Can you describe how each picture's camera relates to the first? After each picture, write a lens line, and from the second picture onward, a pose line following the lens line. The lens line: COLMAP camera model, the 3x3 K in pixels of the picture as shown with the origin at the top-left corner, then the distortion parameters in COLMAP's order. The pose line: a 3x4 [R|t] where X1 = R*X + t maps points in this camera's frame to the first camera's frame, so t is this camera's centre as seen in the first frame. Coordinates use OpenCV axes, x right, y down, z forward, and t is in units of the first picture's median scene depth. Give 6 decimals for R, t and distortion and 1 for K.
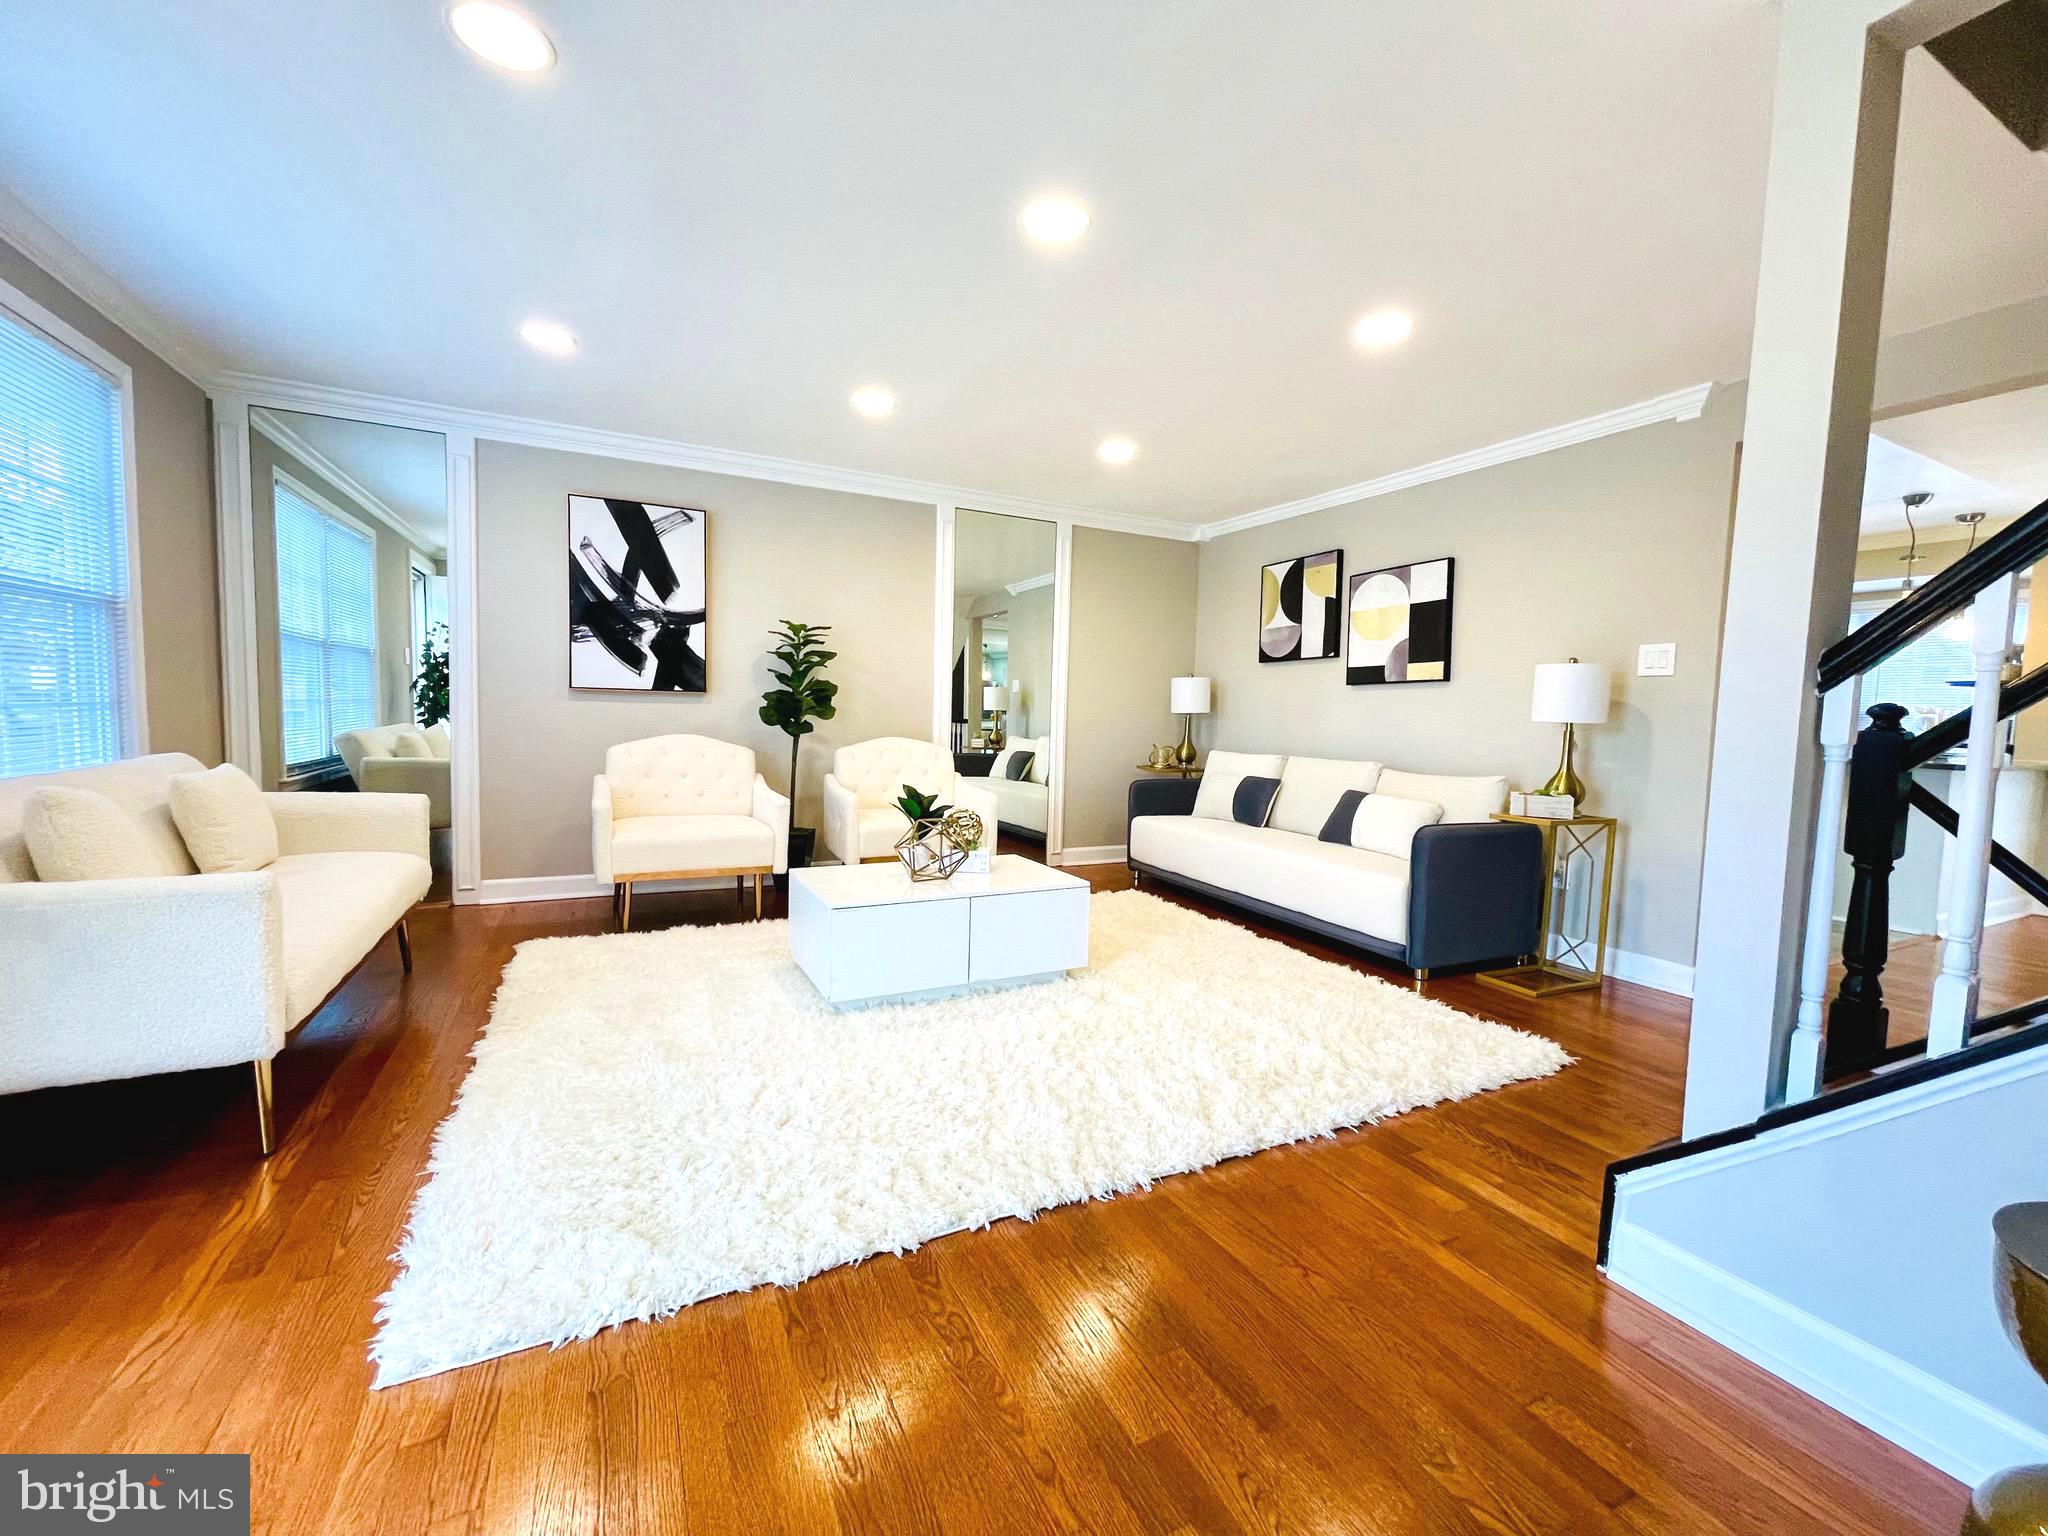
lens RADIAL K [[830.3, 0, 1020.5], [0, 830.3, 770.9], [0, 0, 1]] dist [-0.002331, 0.000878]
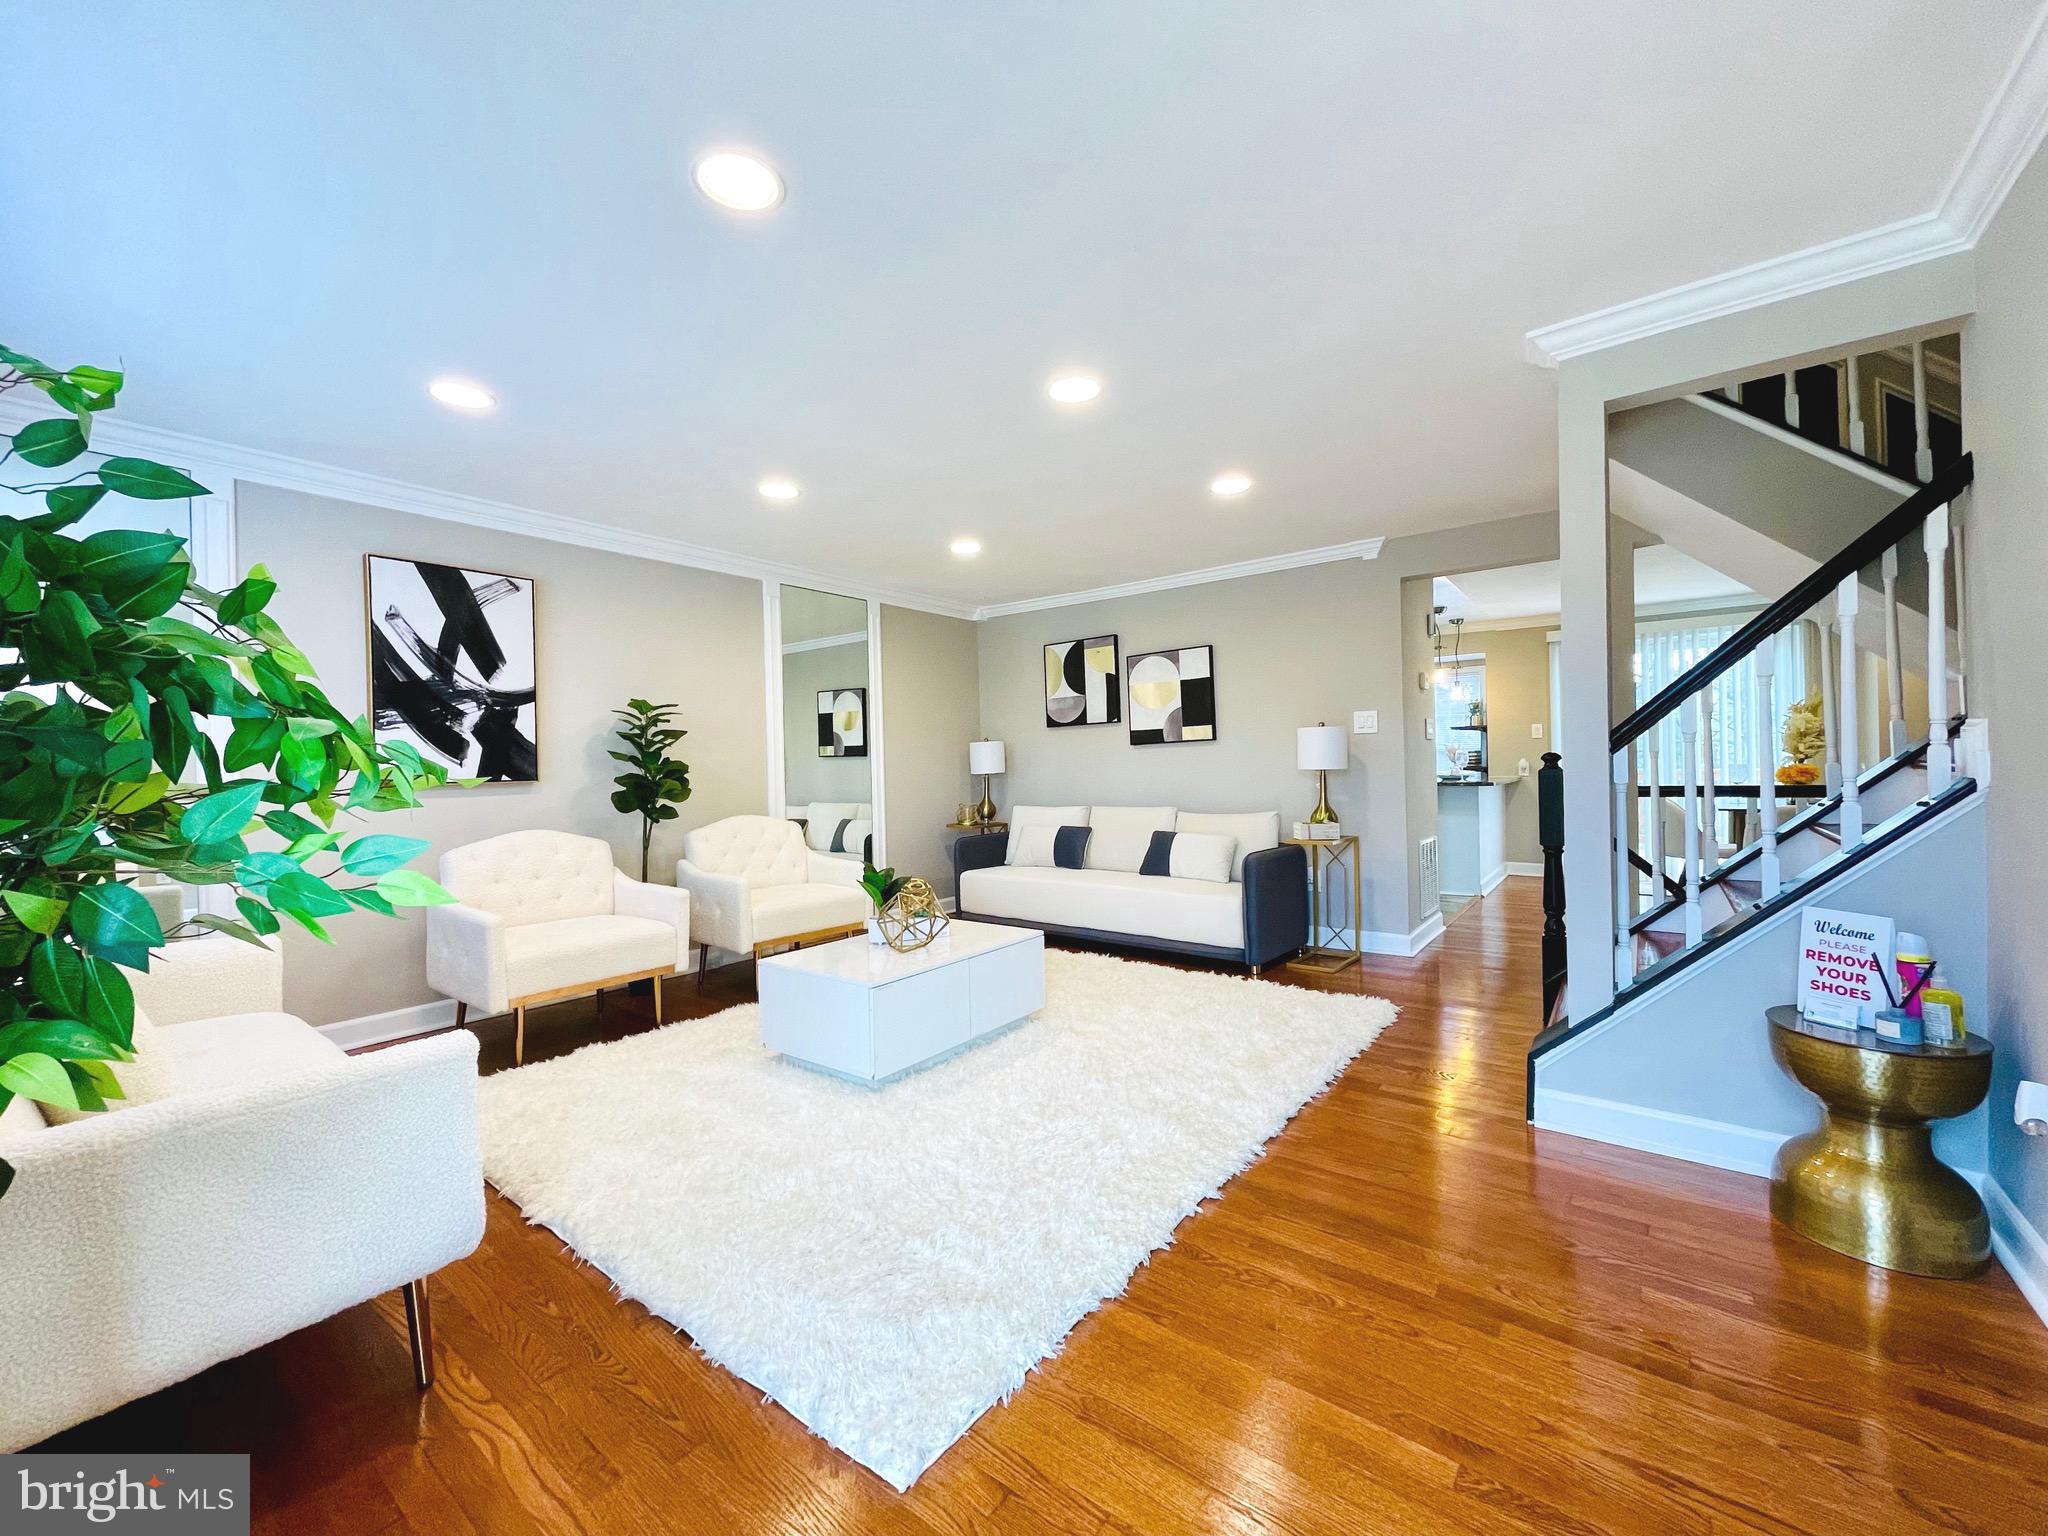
lens RADIAL K [[830.3, 0, 1014.7], [0, 830.3, 761.8], [0, 0, 1]] dist [-0.002331, 0.000878]
pose [[0.898464, -0.045803, 0.436651, -0.321904], [0.077887, 0.995397, -0.055847, -0.026645], [-0.432083, 0.084186, 0.897896, -0.017631]]
